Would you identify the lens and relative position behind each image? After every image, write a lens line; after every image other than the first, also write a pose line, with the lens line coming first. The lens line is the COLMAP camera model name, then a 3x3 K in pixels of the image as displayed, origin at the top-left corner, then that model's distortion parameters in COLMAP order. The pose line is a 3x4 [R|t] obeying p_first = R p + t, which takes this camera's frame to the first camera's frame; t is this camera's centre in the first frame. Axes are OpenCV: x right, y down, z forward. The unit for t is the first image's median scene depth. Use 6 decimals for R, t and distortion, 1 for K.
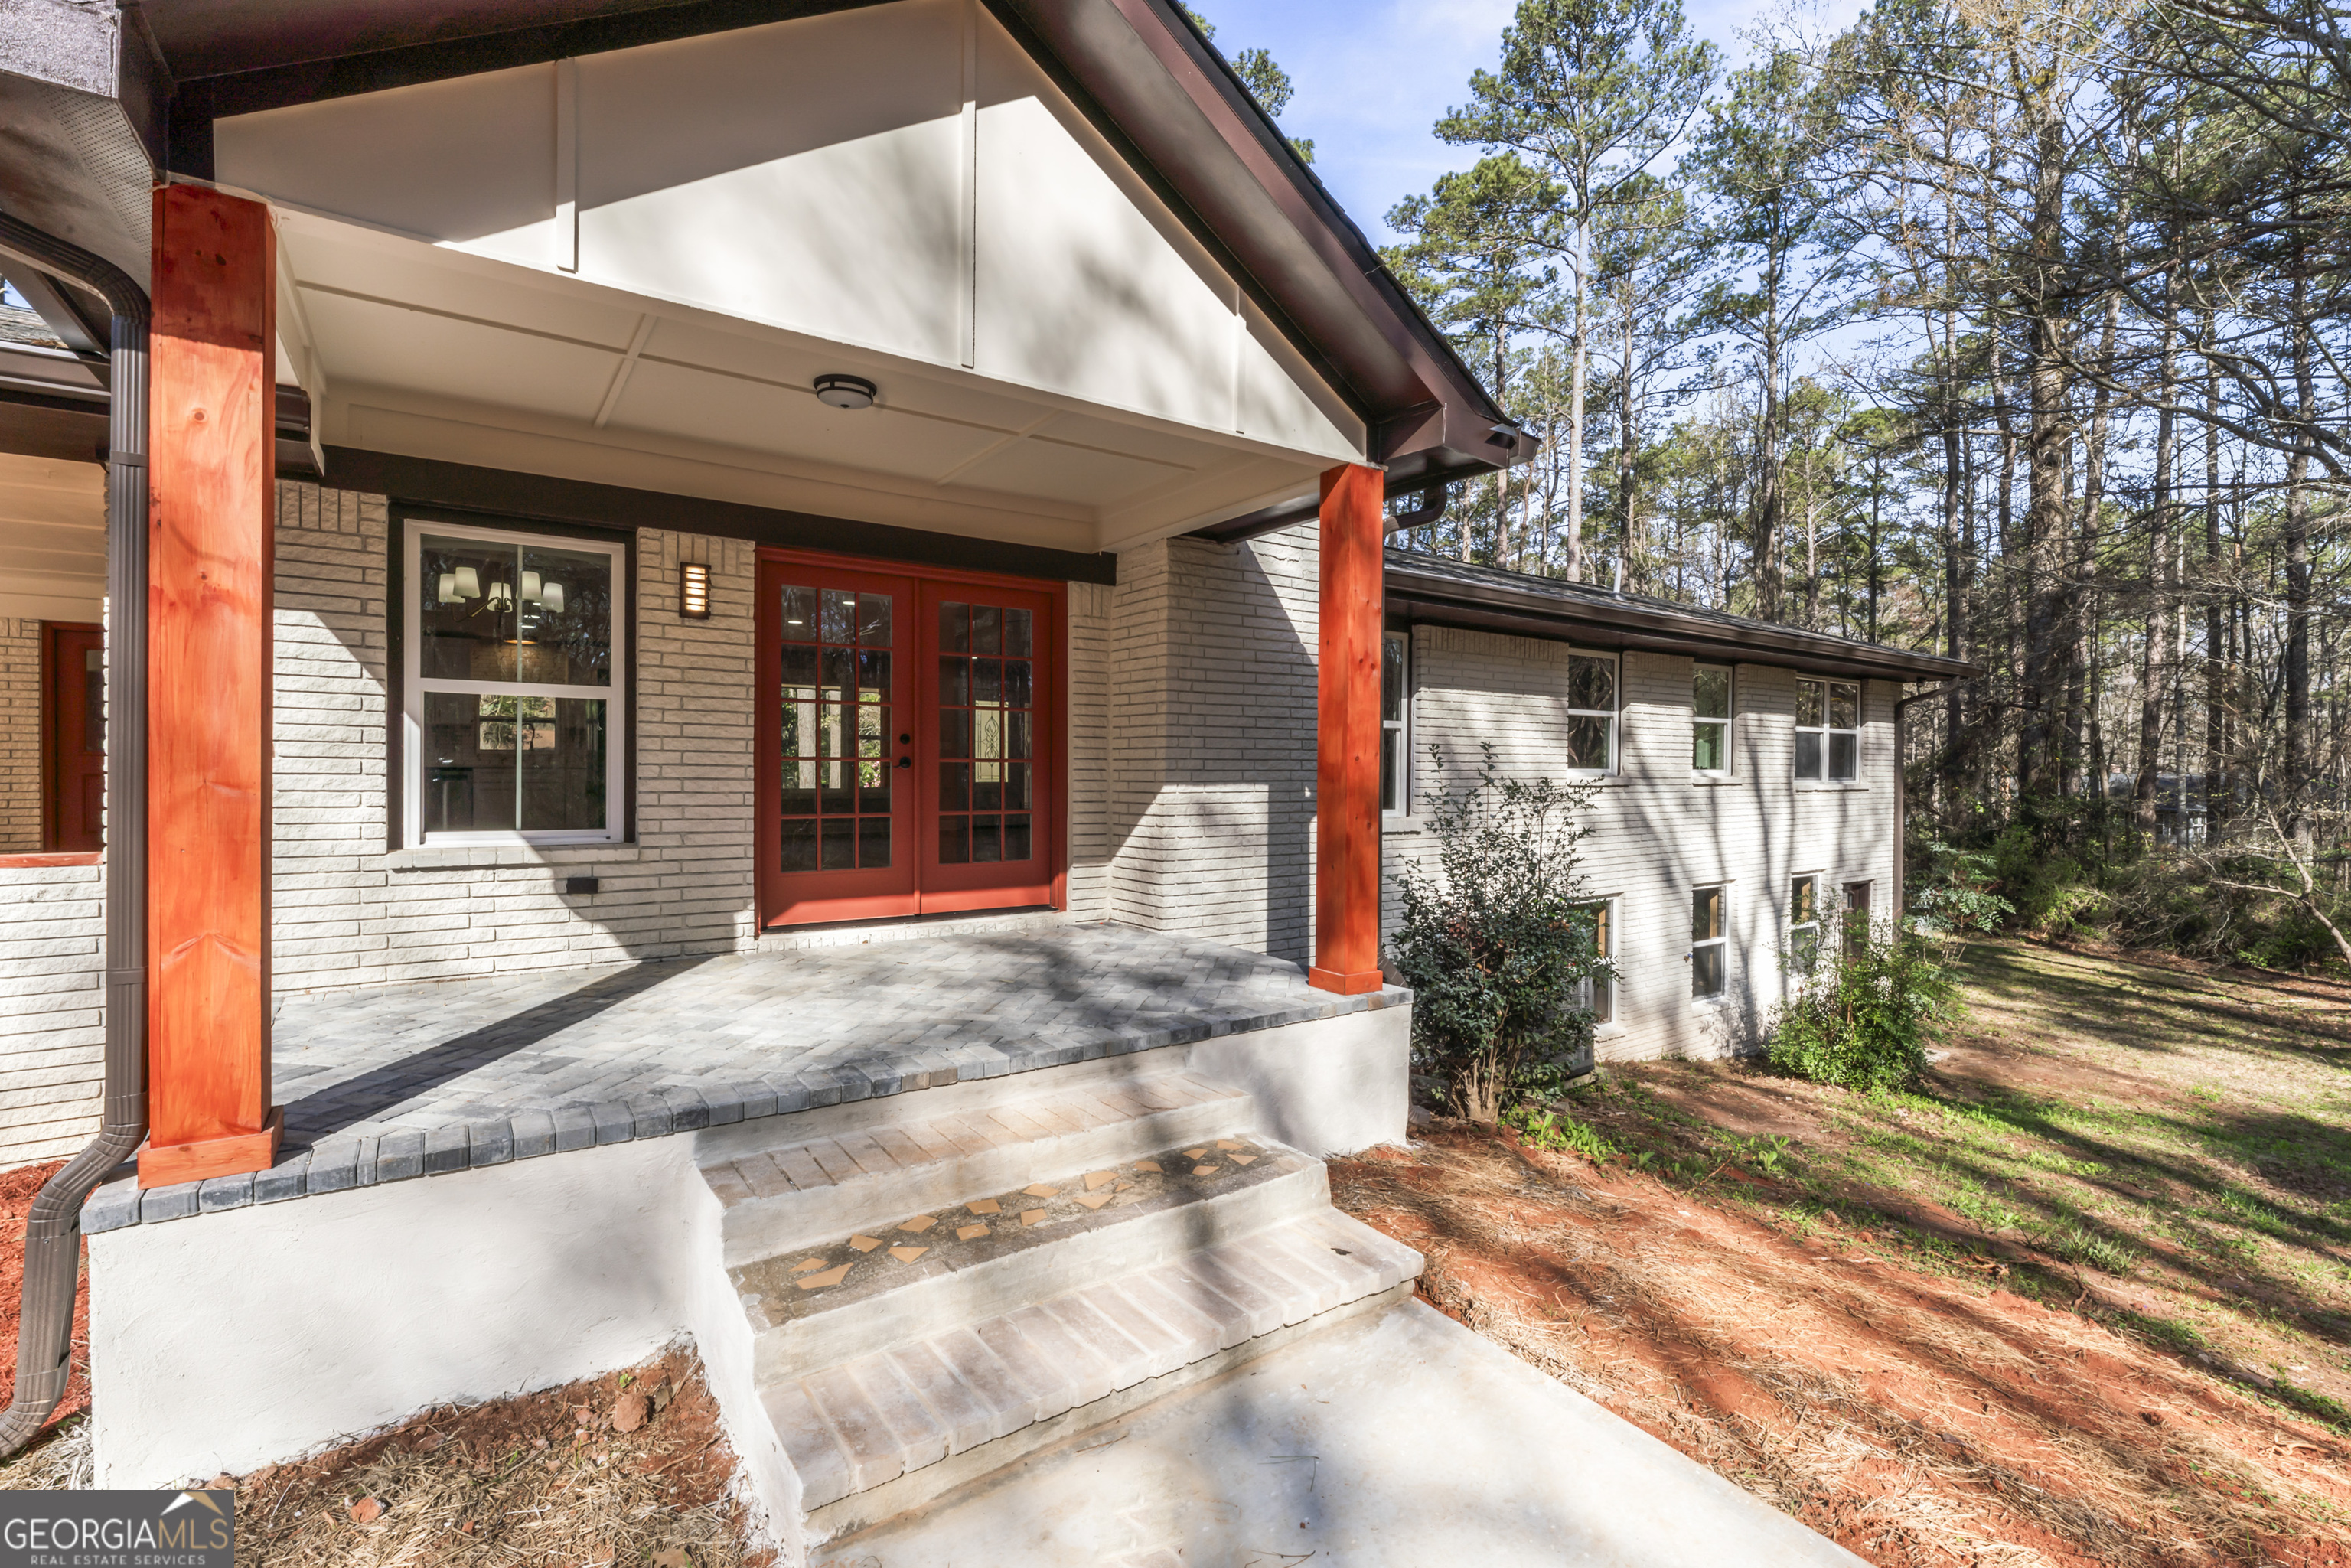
lens RADIAL K [[1051.5, 0, 1174.8], [0, 1051.5, 782.6], [0, 0, 1]] dist [-0.009961, 0.000746]
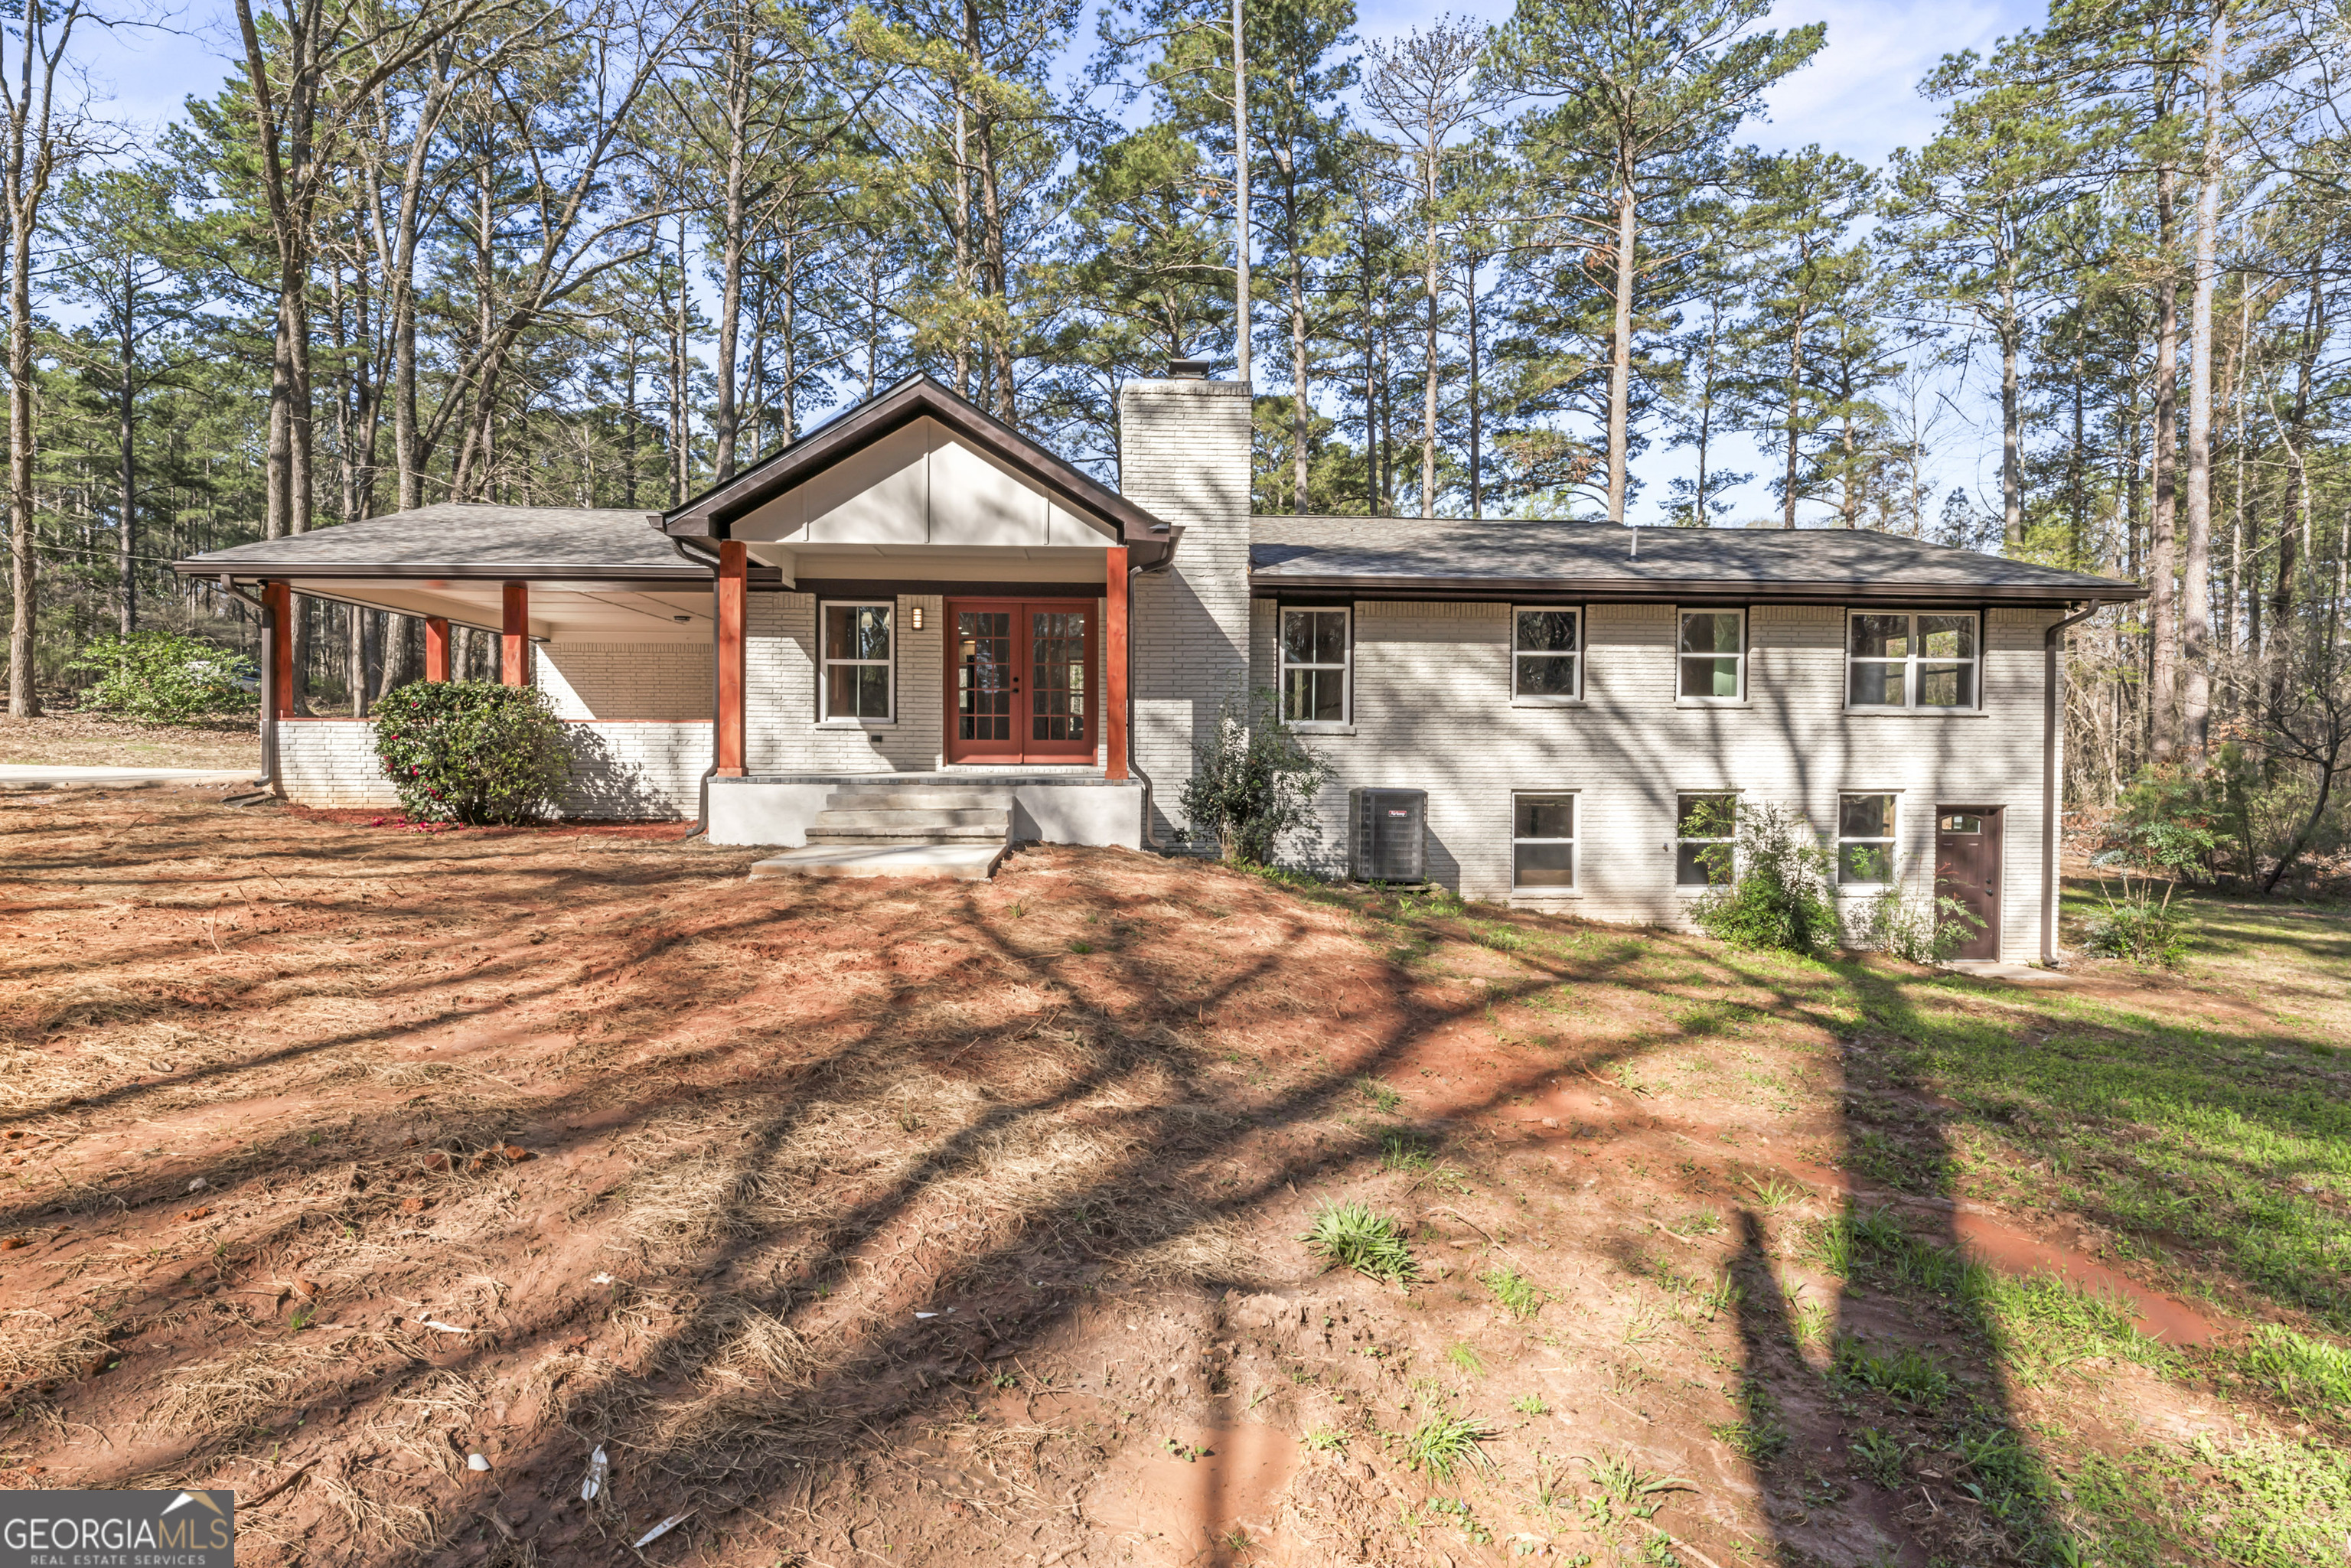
lens RADIAL K [[1119.2, 0, 1159.7], [0, 1119.2, 790.2], [0, 0, 1]] dist [-0.005480, 0.000559]
pose [[0.852478, 0.016121, -0.522515, 1.043276], [-0.005857, 0.999756, 0.021289, 0.117380], [0.522731, -0.015088, 0.852364, -0.694140]]
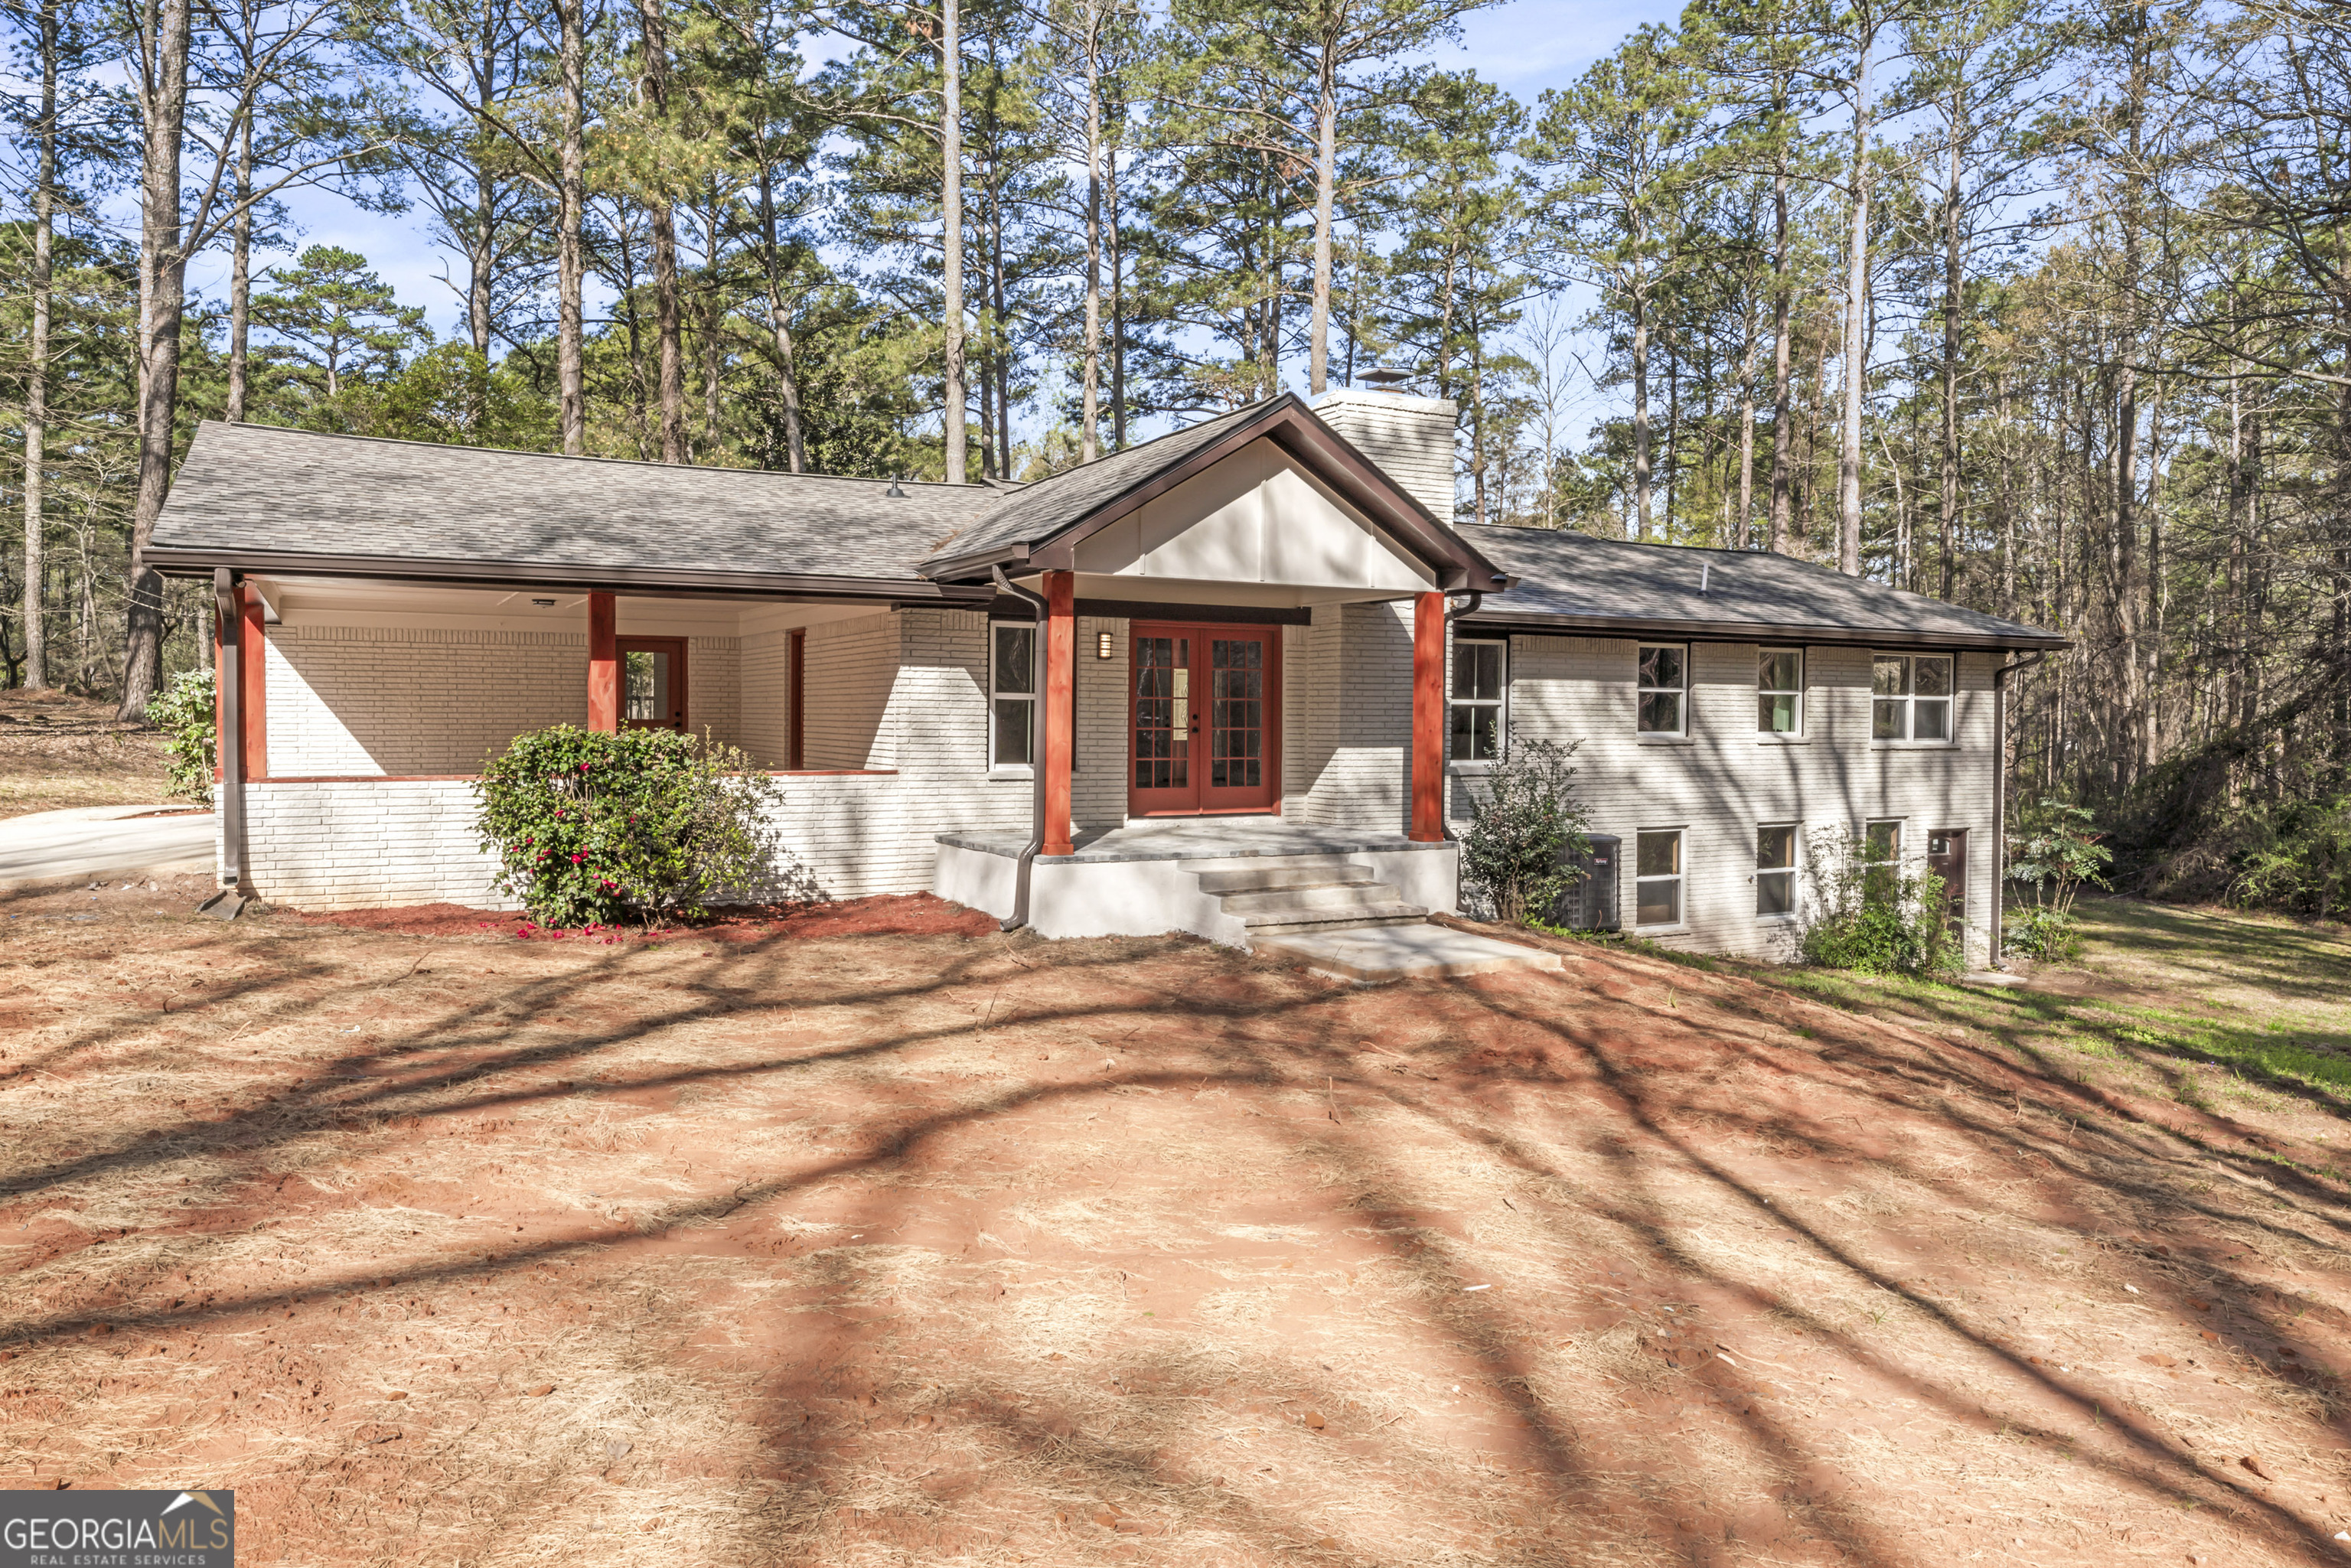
lens RADIAL K [[1506.6, 0, 1177.0], [0, 1506.6, 762.9], [0, 0, 1]] dist [-0.002028, -0.001846]
pose [[0.992936, 0.003687, -0.118592, 0.017832], [-0.001951, 0.999889, 0.014750, -0.001554], [0.118633, -0.014415, 0.992834, -1.403844]]
